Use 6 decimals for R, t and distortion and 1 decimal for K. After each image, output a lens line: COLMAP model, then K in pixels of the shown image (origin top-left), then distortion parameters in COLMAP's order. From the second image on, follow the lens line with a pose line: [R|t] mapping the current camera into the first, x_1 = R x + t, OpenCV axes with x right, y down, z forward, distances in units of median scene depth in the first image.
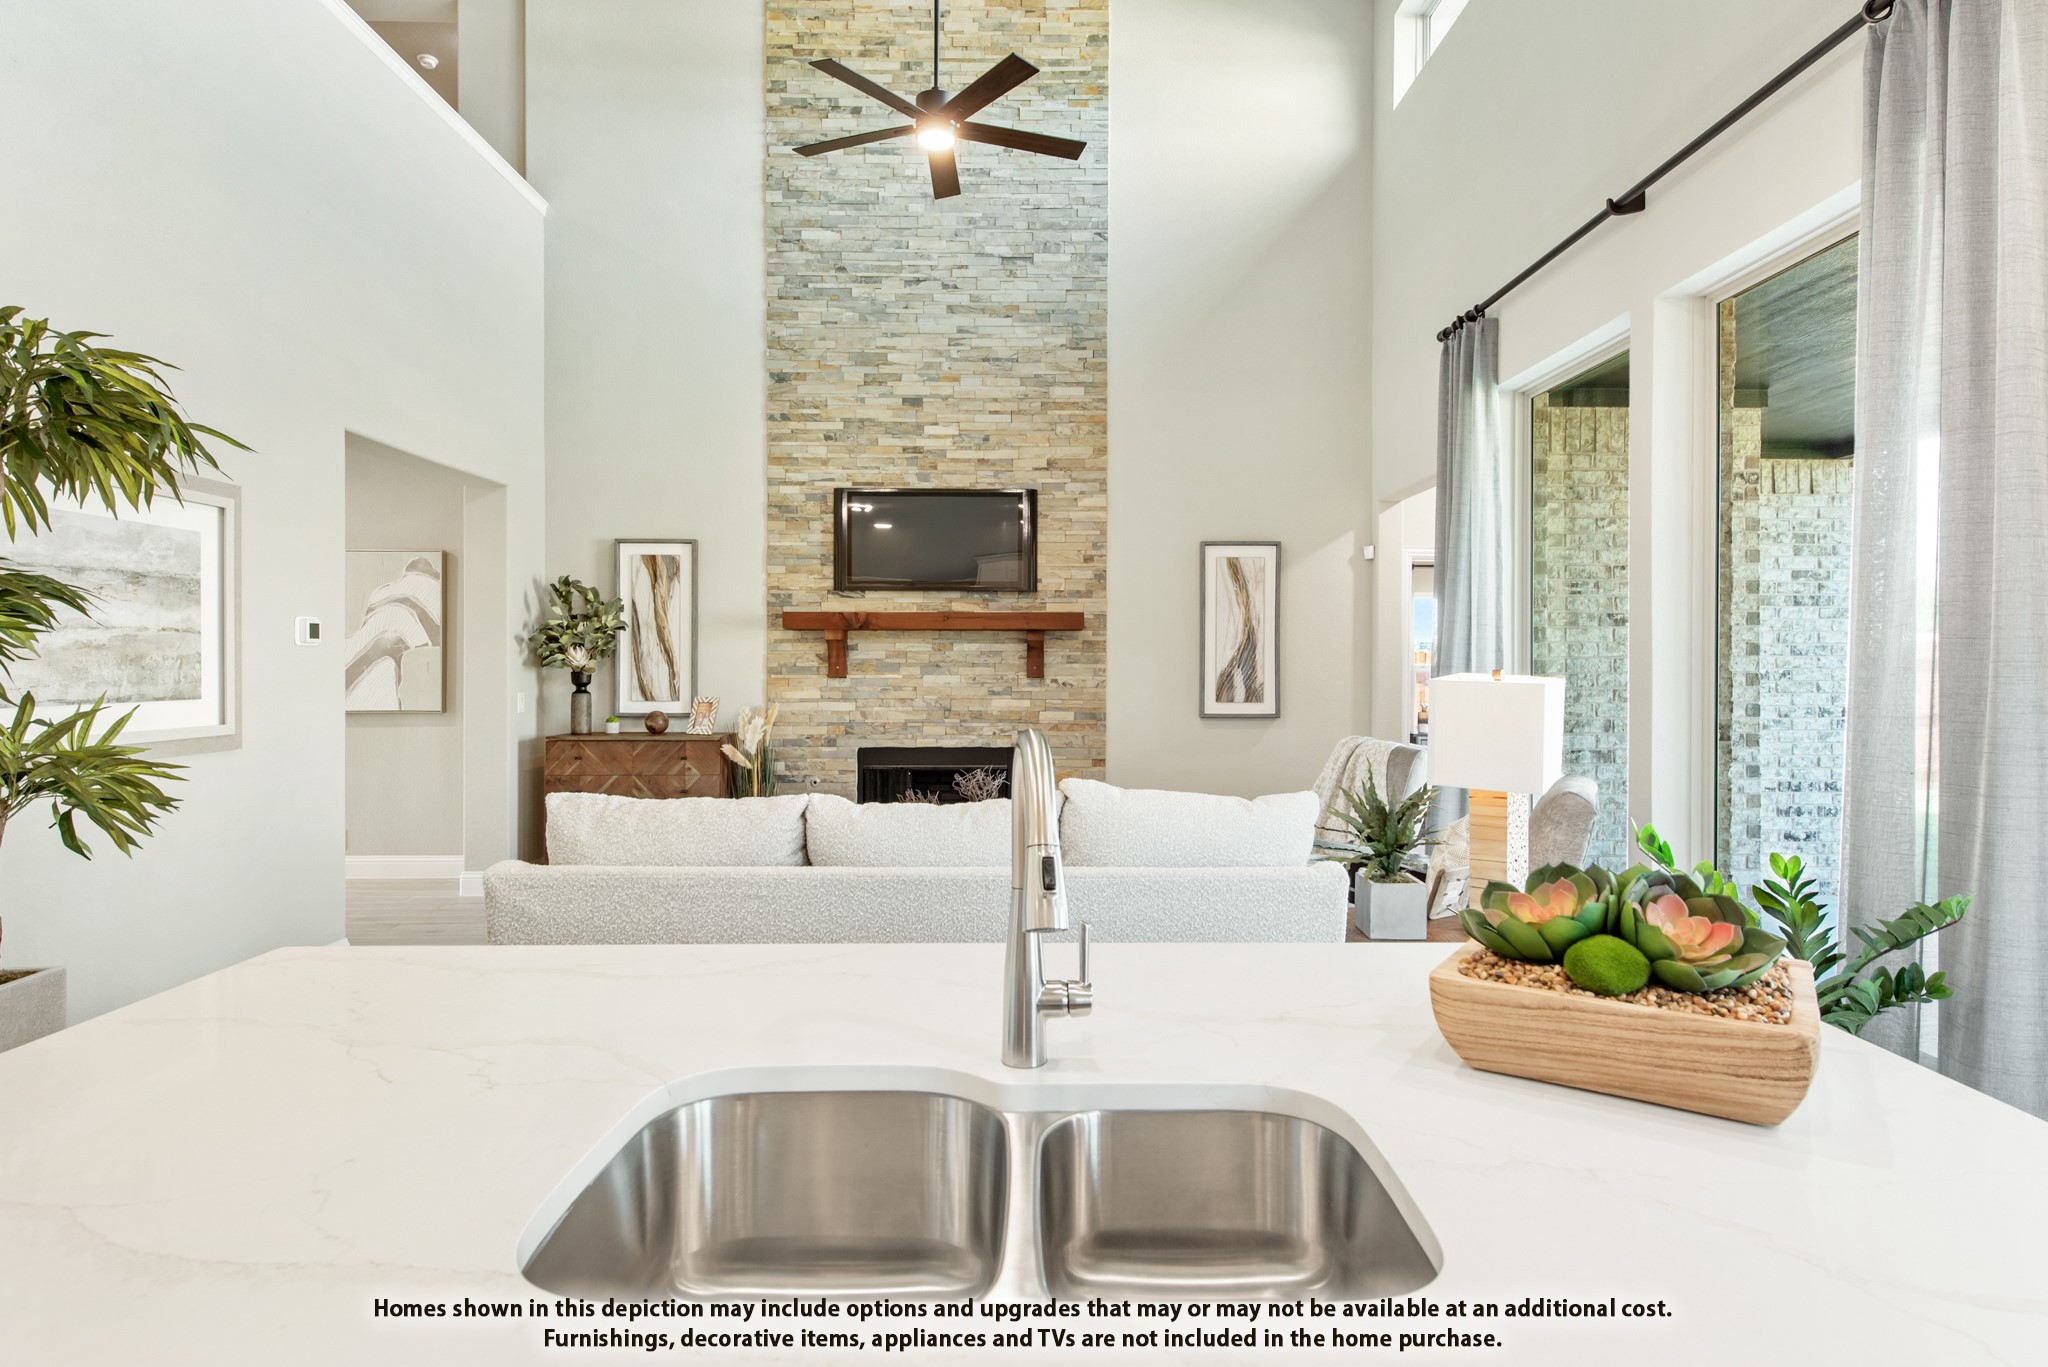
lens RADIAL K [[1069.8, 0, 1027.6], [0, 1069.8, 668.7], [0, 0, 1]] dist [0.017291, -0.000341]
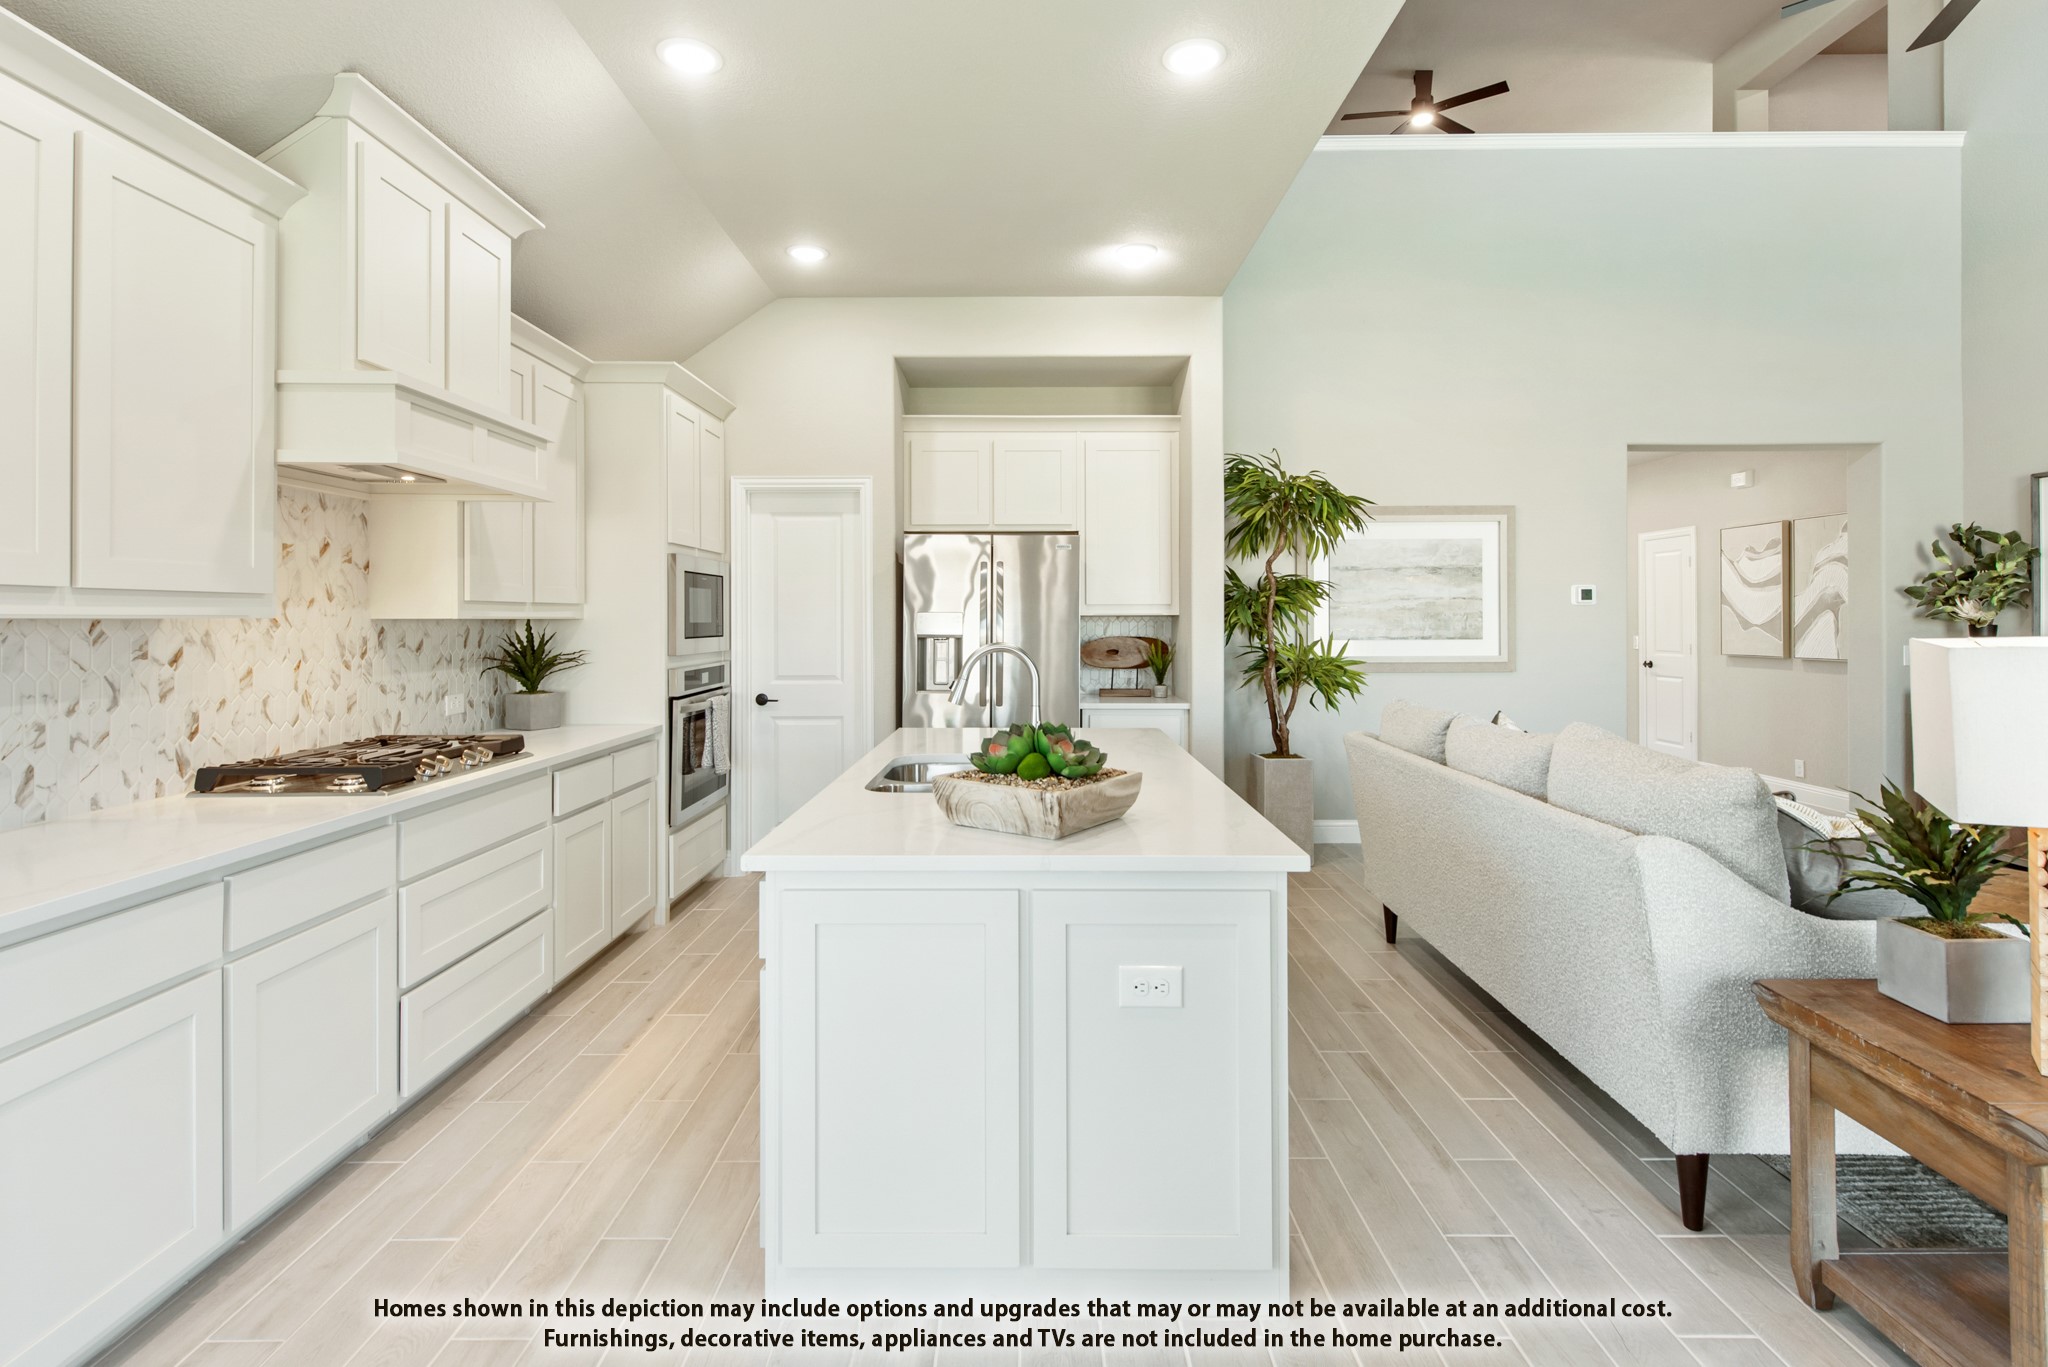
lens RADIAL K [[964.7, 0, 1026.6], [0, 964.7, 617.0], [0, 0, 1]] dist [0.012643, -0.007481]
pose [[-0.007794, -0.002905, -0.999965, 0.416112], [-0.000739, 0.999996, -0.002899, -0.000715], [0.999969, 0.000716, -0.007796, 0.179208]]
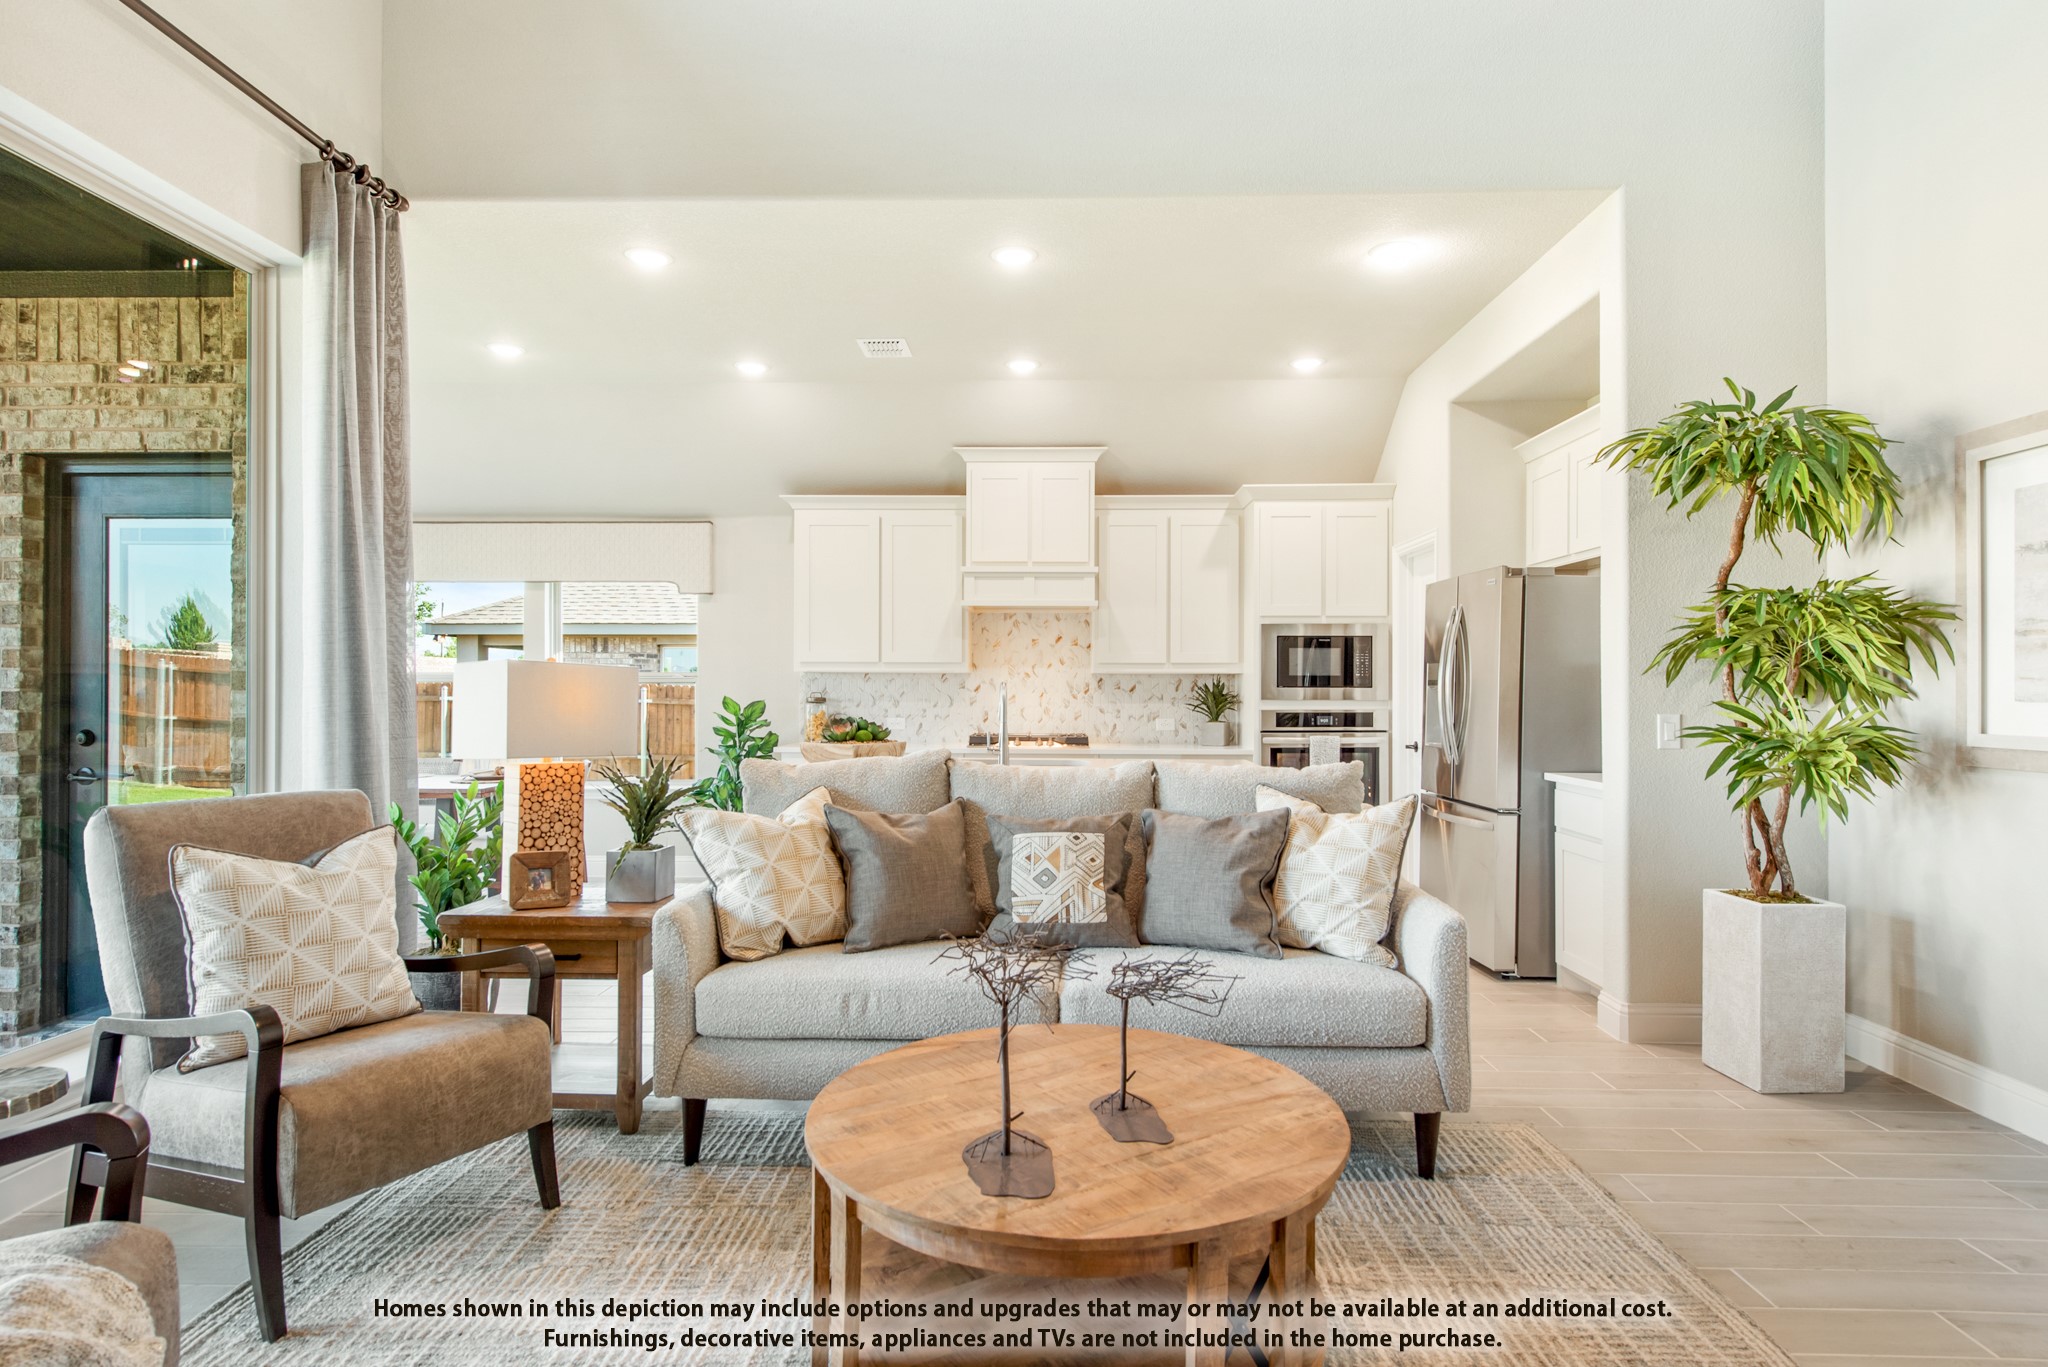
lens RADIAL K [[1101.4, 0, 1024.0], [0, 1101.4, 683.5], [0, 0, 1]] dist [0.019661, -0.000573]
pose [[-0.999001, -0.004105, 0.044503, -0.051135], [-0.004262, 0.999985, -0.003429, 0.012715], [-0.044488, -0.003616, -0.999003, 0.917354]]
